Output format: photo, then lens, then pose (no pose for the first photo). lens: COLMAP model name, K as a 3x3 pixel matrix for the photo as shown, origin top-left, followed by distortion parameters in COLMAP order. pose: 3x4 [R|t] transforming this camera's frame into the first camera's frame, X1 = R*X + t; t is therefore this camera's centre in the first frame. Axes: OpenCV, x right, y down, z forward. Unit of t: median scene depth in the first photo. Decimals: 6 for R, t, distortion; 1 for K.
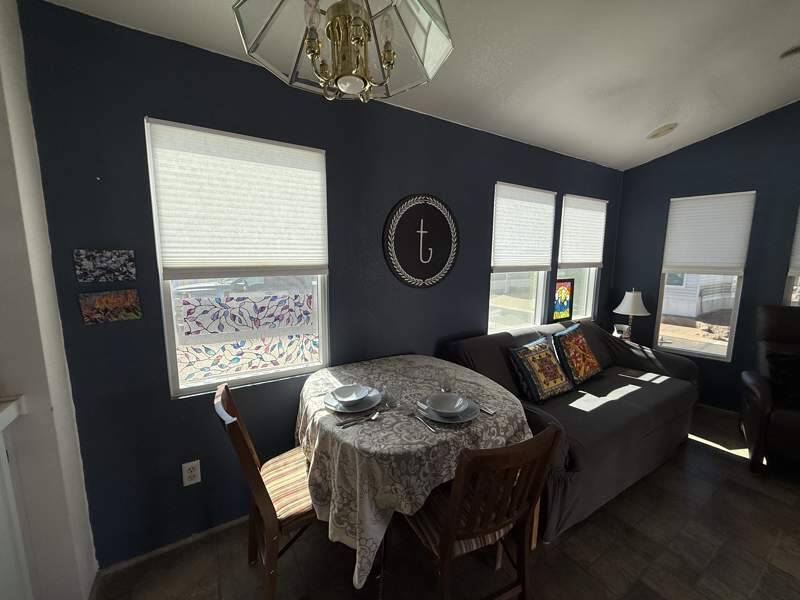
lens RADIAL K [[320.3, 0, 397.3], [0, 320.3, 299.5], [0, 0, 1]] dist [0.000277, 0.000695]
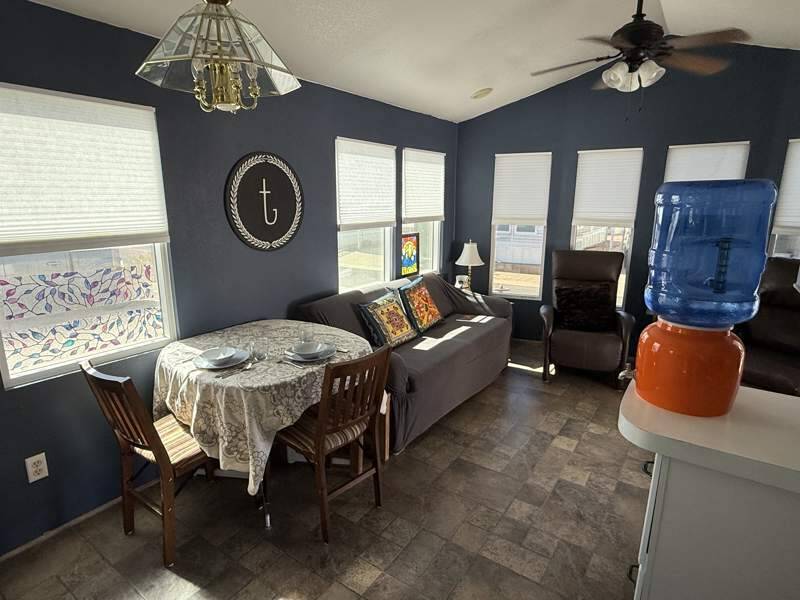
lens RADIAL K [[446.6, 0, 395.9], [0, 446.6, 301.2], [0, 0, 1]] dist [0.000279, 0.000479]
pose [[0.917296, -0.094206, 0.386901, -0.098641], [0.058197, 0.992896, 0.103782, -0.002664], [-0.393930, -0.072682, 0.916262, -0.357083]]
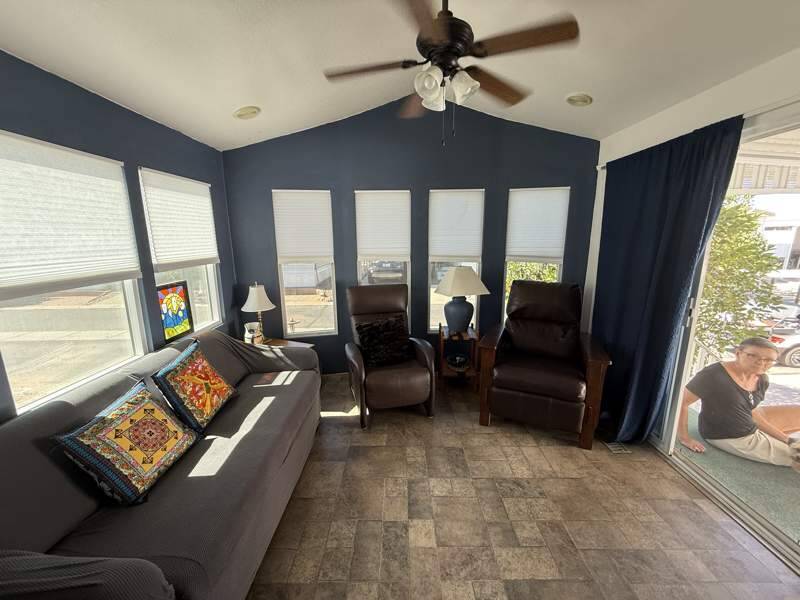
lens RADIAL K [[320.3, 0, 397.3], [0, 320.3, 299.5], [0, 0, 1]] dist [0.000277, 0.000695]
pose [[0.533364, -0.177592, 0.827033, 0.232779], [0.128005, 0.983398, 0.128617, -0.074816], [-0.836145, 0.037264, 0.547242, 0.186598]]
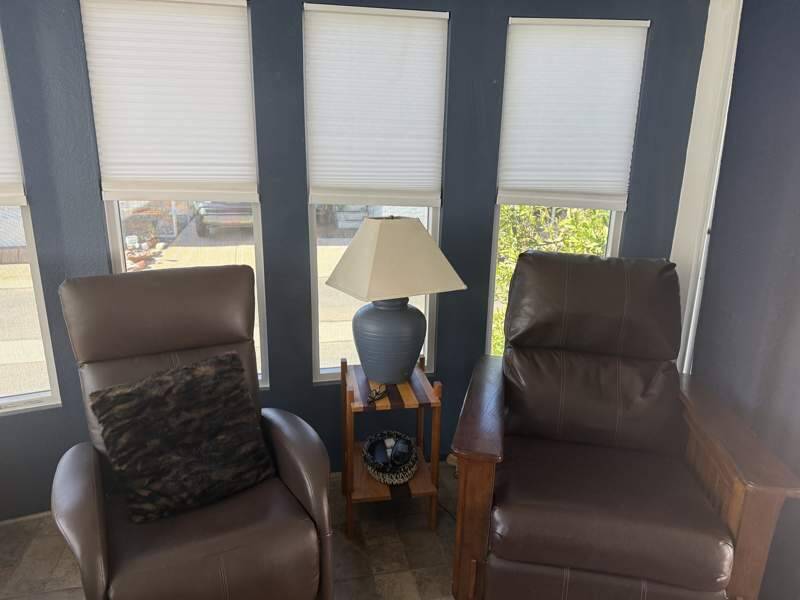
lens RADIAL K [[566.5, 0, 400.0], [0, 566.5, 300.0], [0, 0, 1]] dist [0.022549, -0.000799]
pose [[0.325560, -0.253299, 0.910961, 0.651642], [0.114654, 0.966915, 0.227882, -0.082944], [-0.938544, 0.030256, 0.343831, 0.373463]]
